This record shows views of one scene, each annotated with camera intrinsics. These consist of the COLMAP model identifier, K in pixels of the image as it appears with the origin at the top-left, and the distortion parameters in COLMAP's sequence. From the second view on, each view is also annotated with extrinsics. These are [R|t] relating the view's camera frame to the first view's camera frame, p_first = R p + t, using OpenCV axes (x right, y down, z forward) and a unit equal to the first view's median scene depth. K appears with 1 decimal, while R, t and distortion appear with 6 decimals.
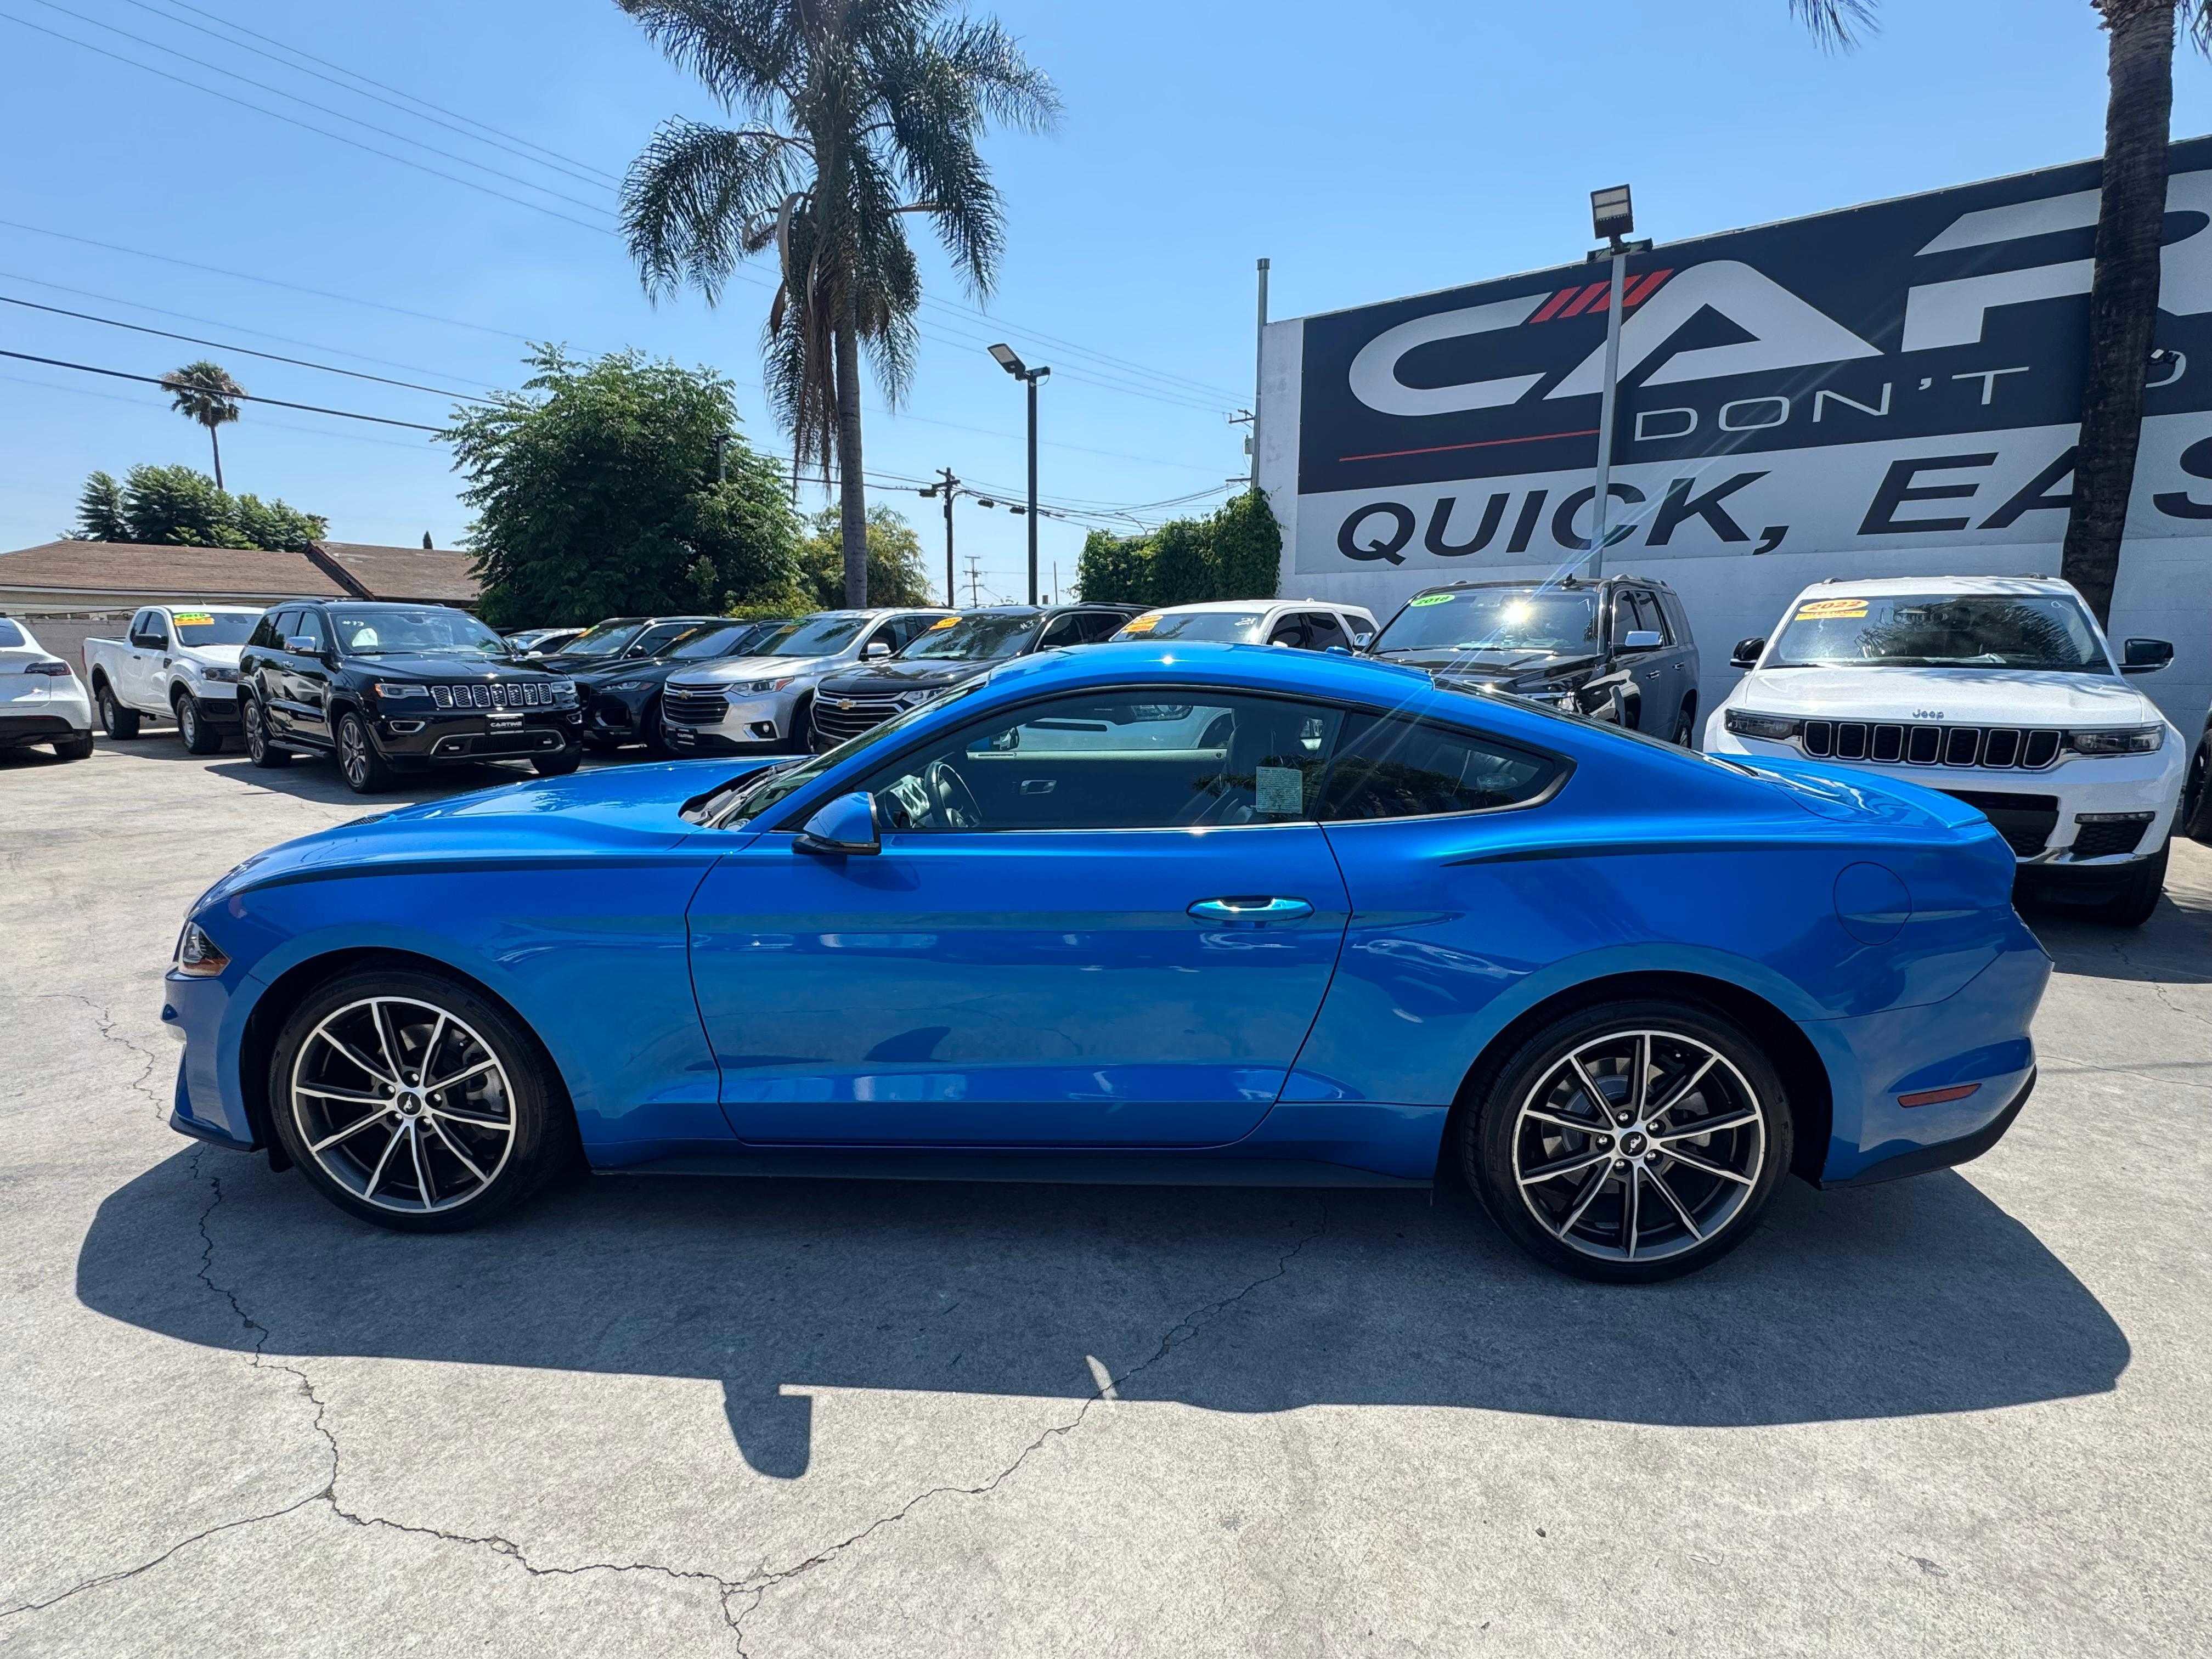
lens RADIAL K [[1023.8, 0, 1106.0], [0, 1023.8, 829.5], [0, 0, 1]] dist [-0.015030, 0.004207]
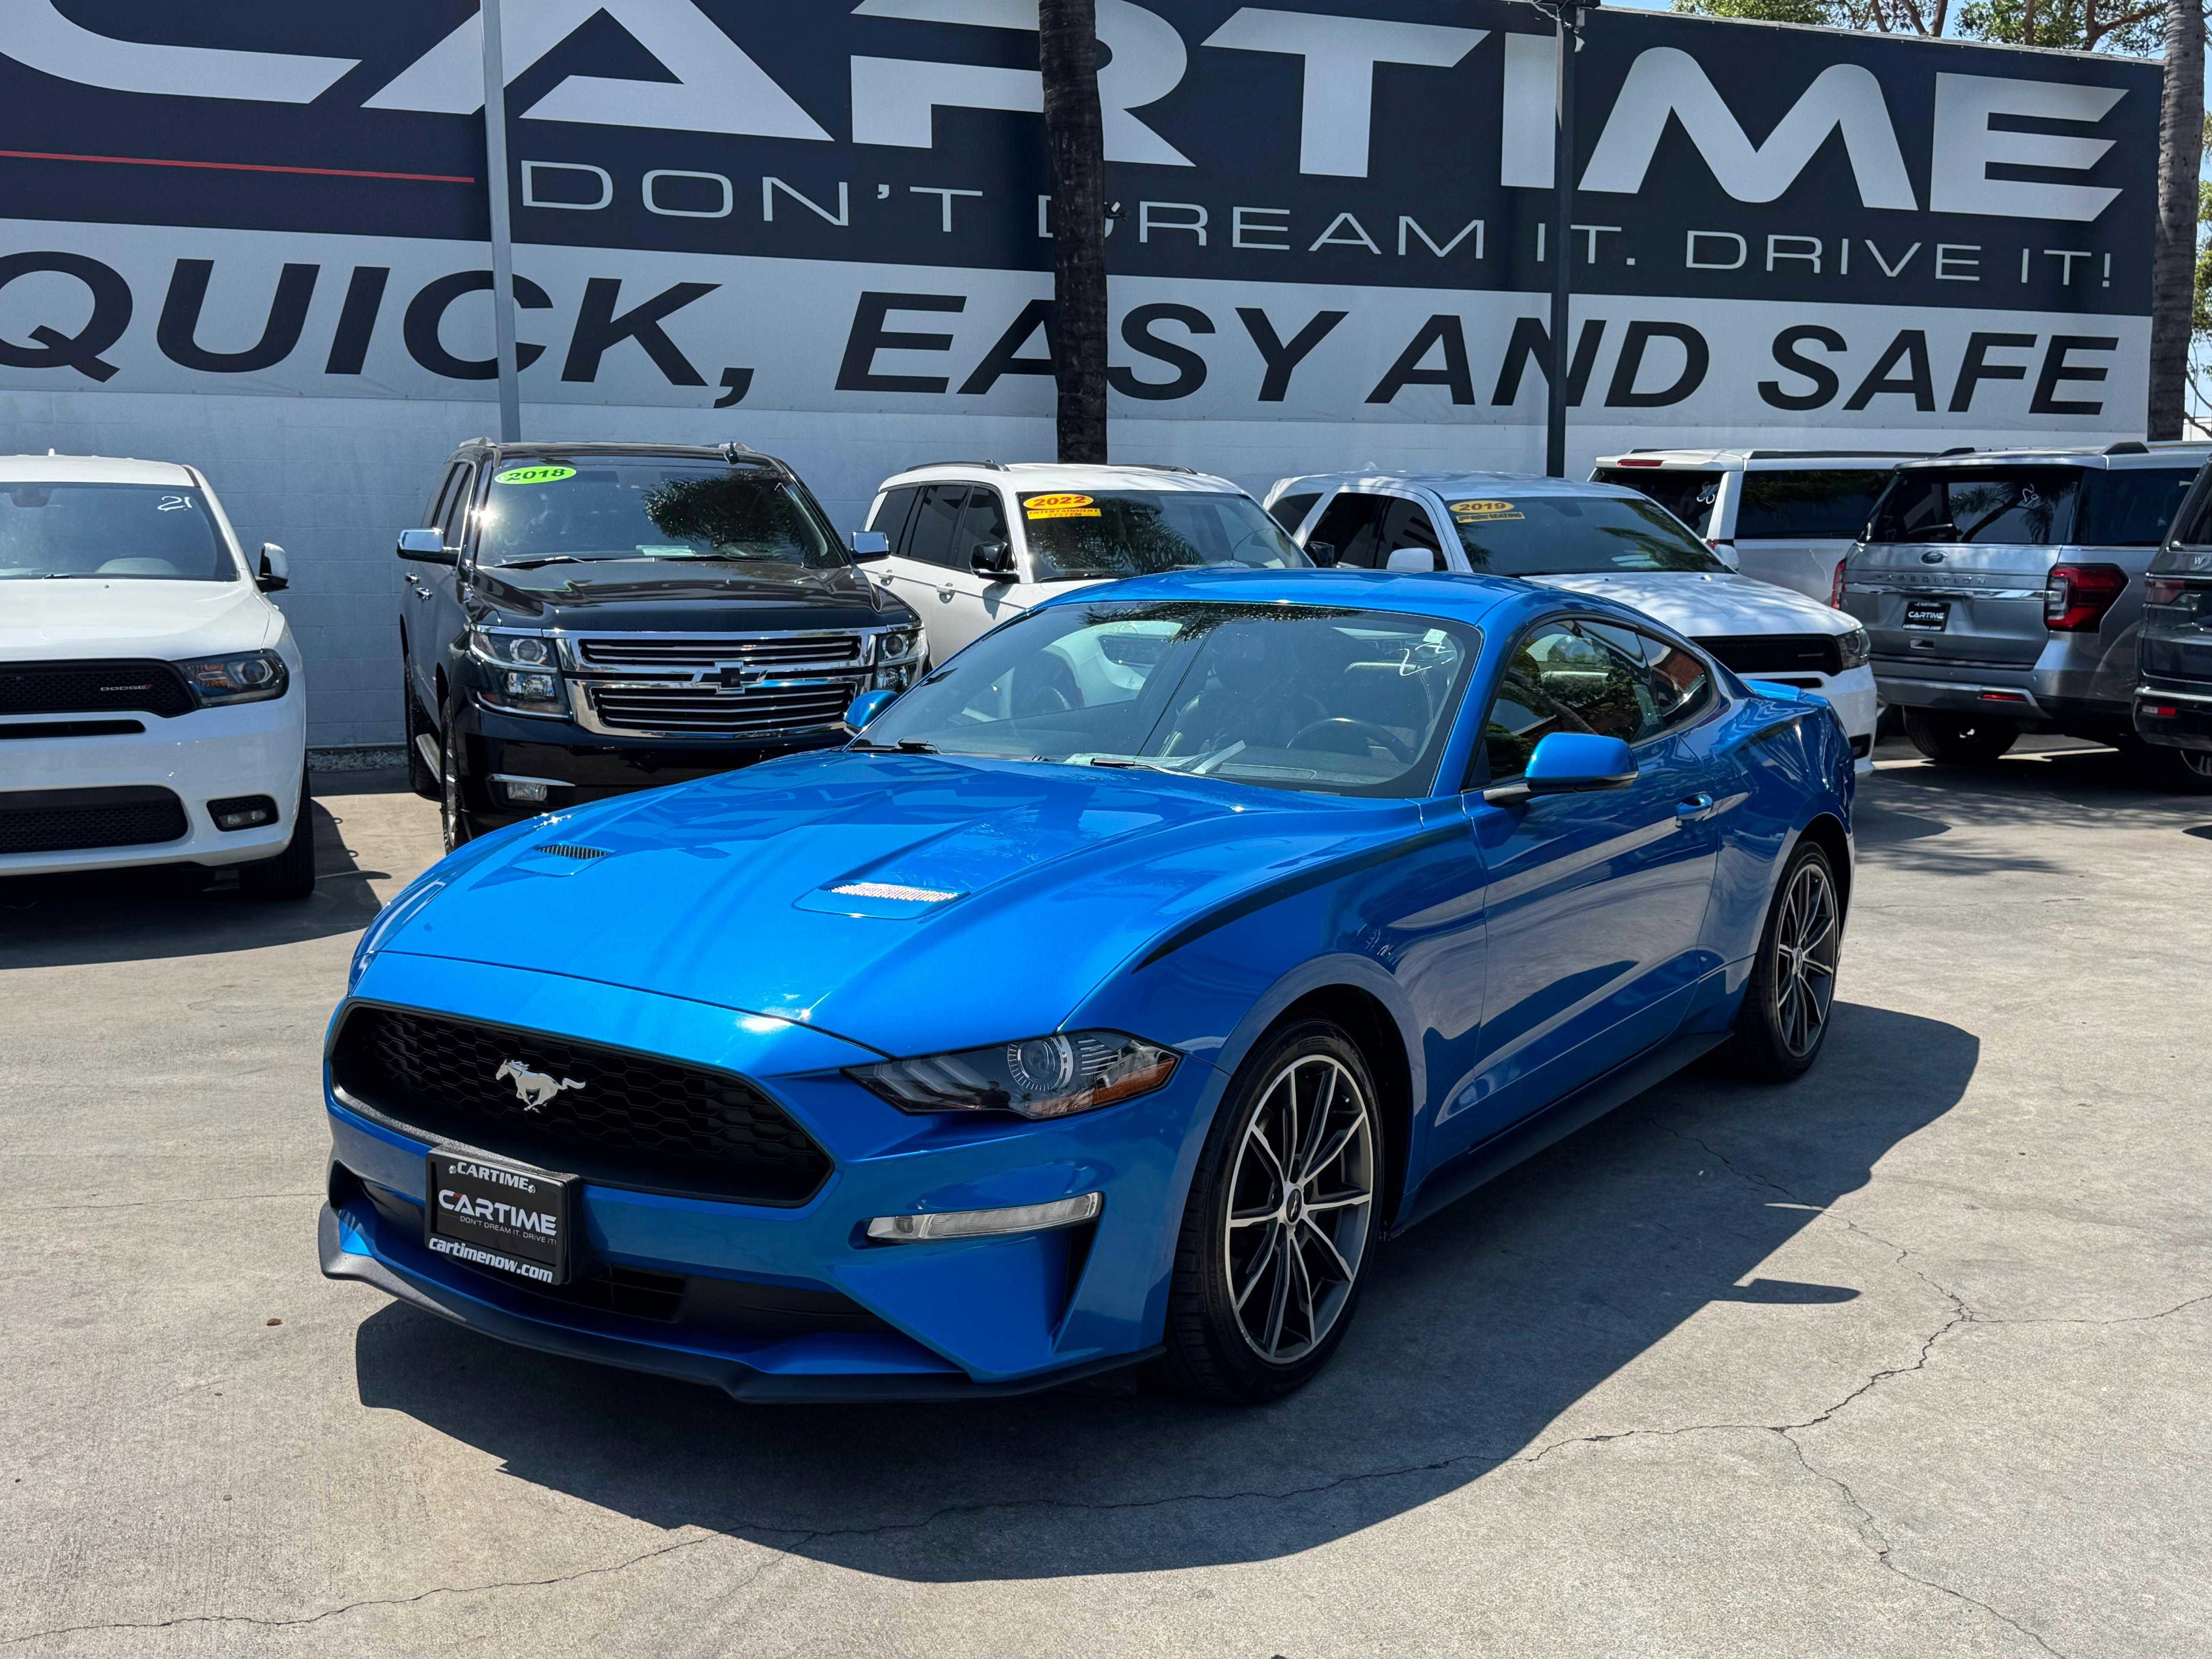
lens RADIAL K [[2167.0, 0, 1085.2], [0, 2167.0, 835.0], [0, 0, 1]] dist [0.170448, -0.359013]
pose [[0.526040, -0.117336, 0.842327, -0.509375], [0.148436, 0.987901, 0.044915, -0.023380], [-0.837406, 0.101405, 0.537093, 0.058134]]
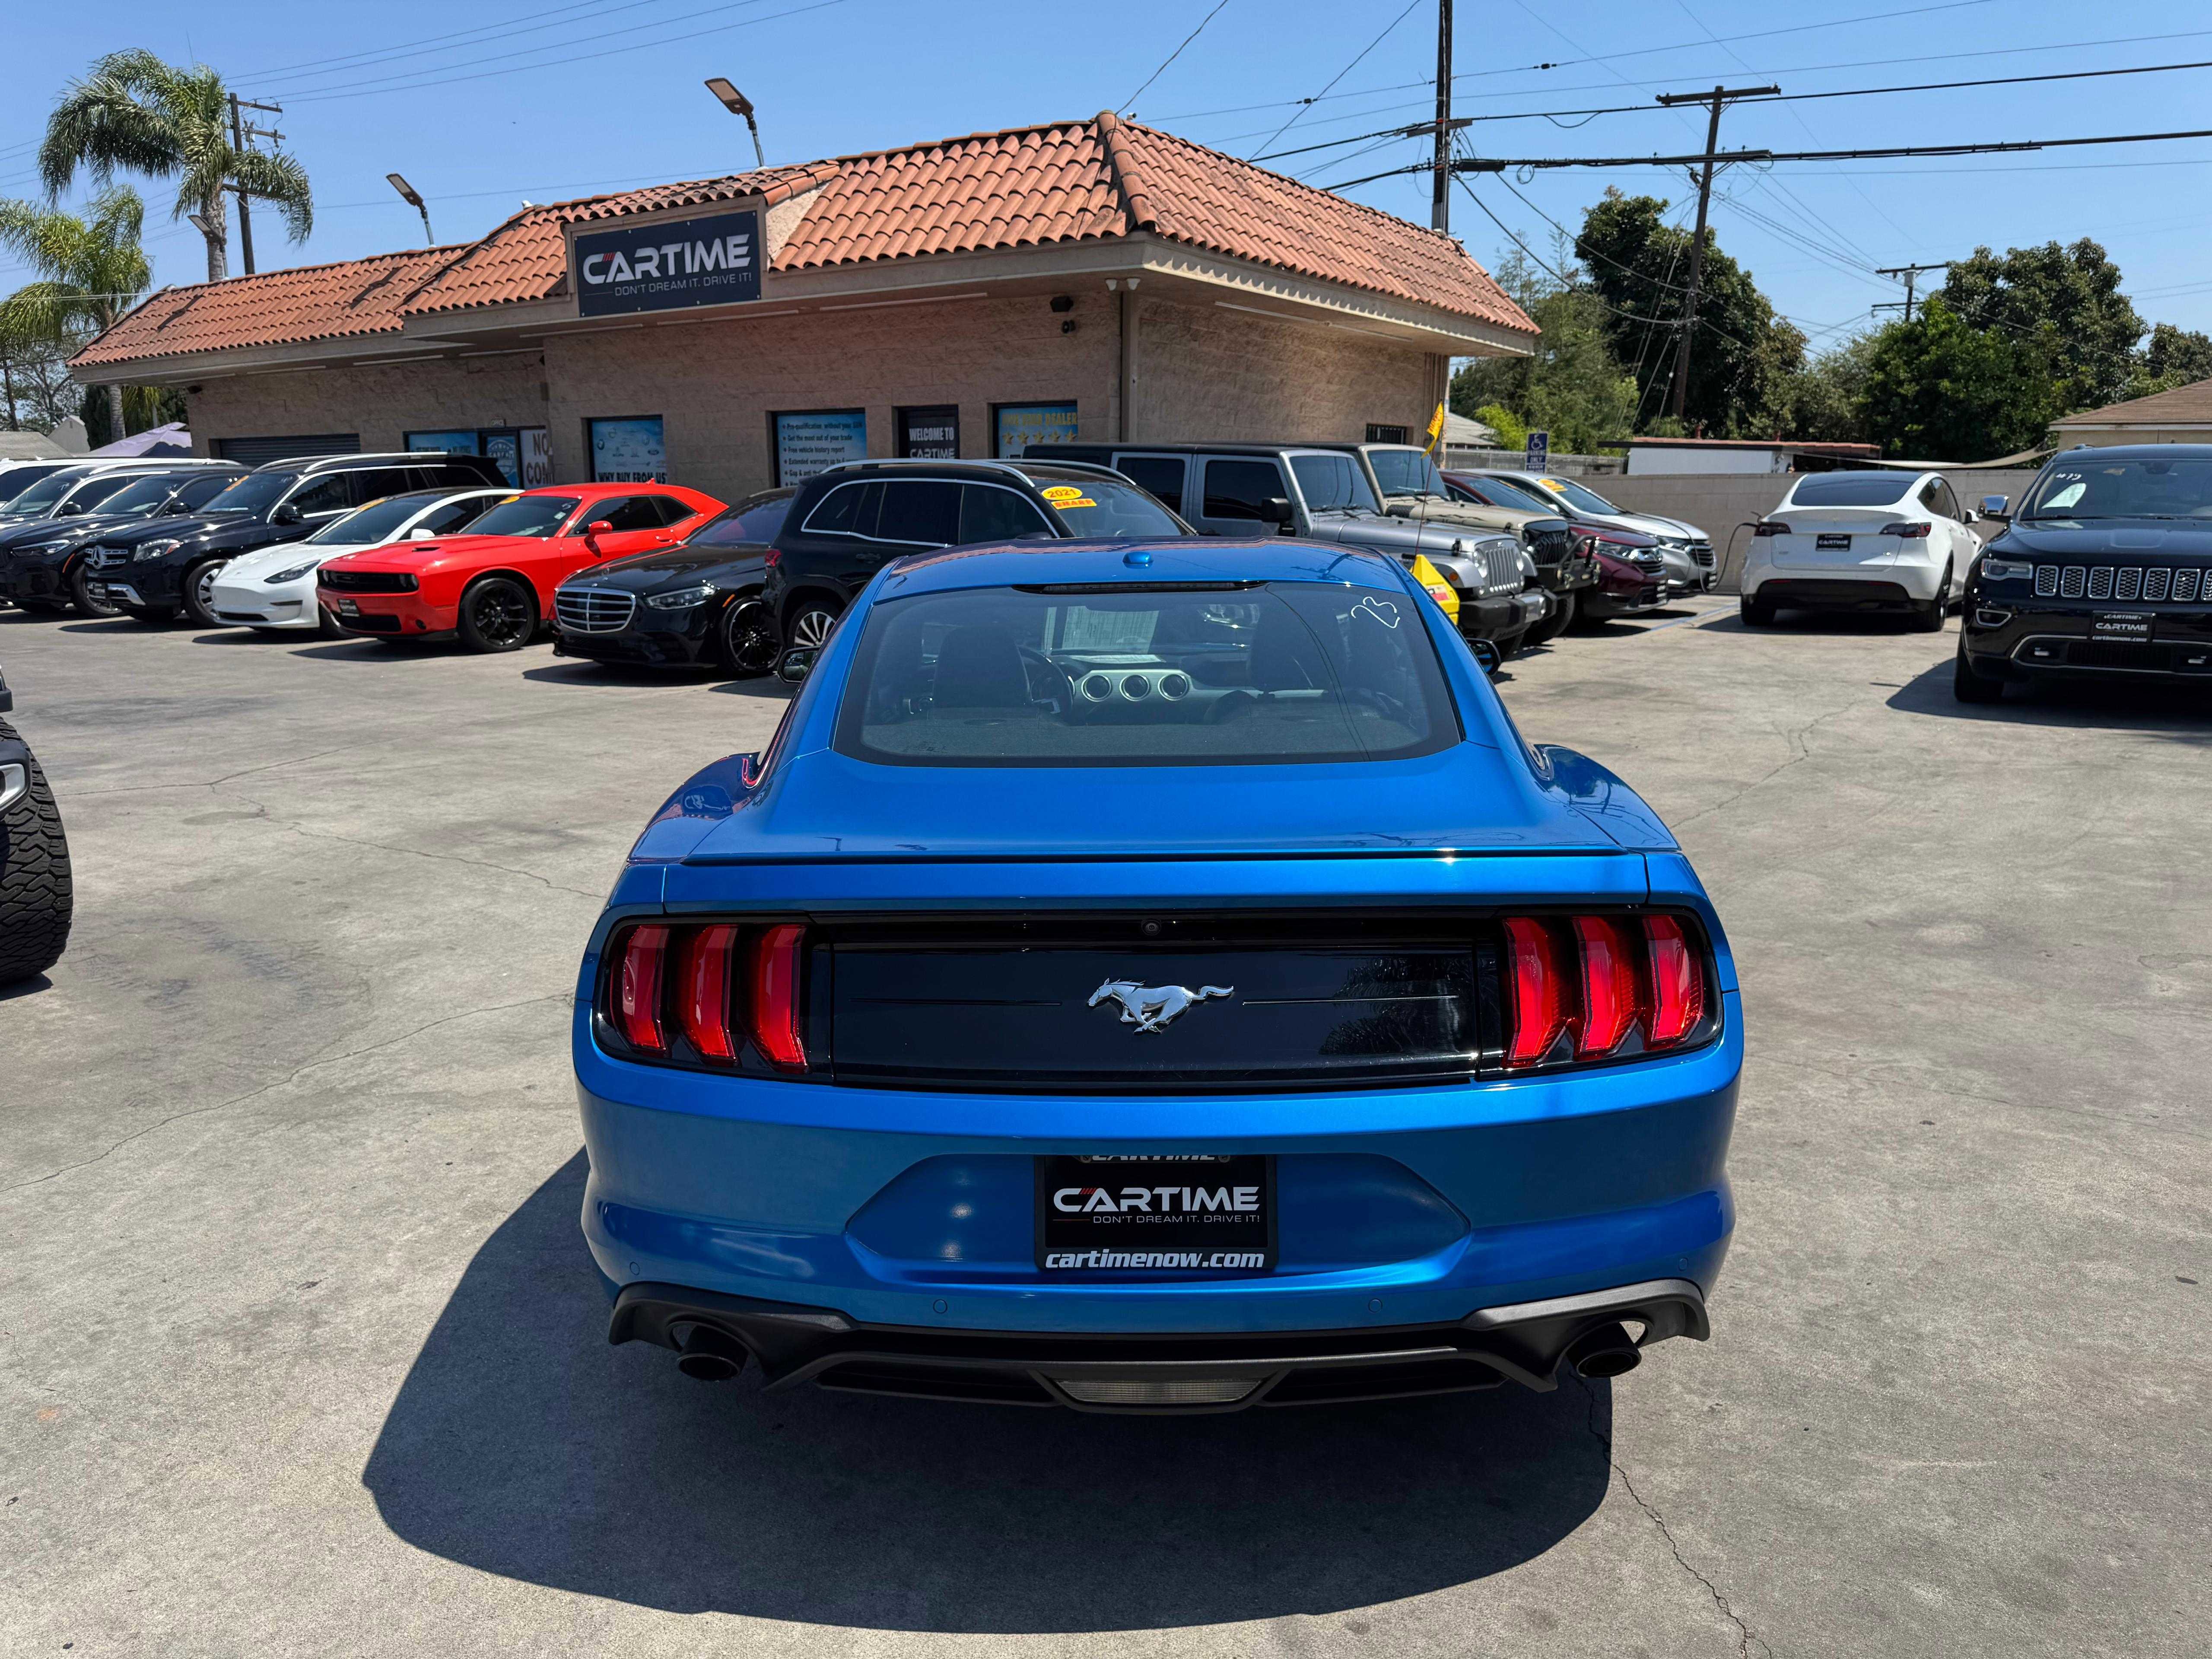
lens RADIAL K [[1574.9, 0, 1106.0], [0, 1574.9, 829.5], [0, 0, 1]] dist [0.034561, -0.048615]
pose [[0.040616, 0.199040, -0.979149, 0.431749], [-0.167538, 0.967440, 0.189710, -0.058917], [0.985029, 0.156340, 0.072640, 0.282052]]
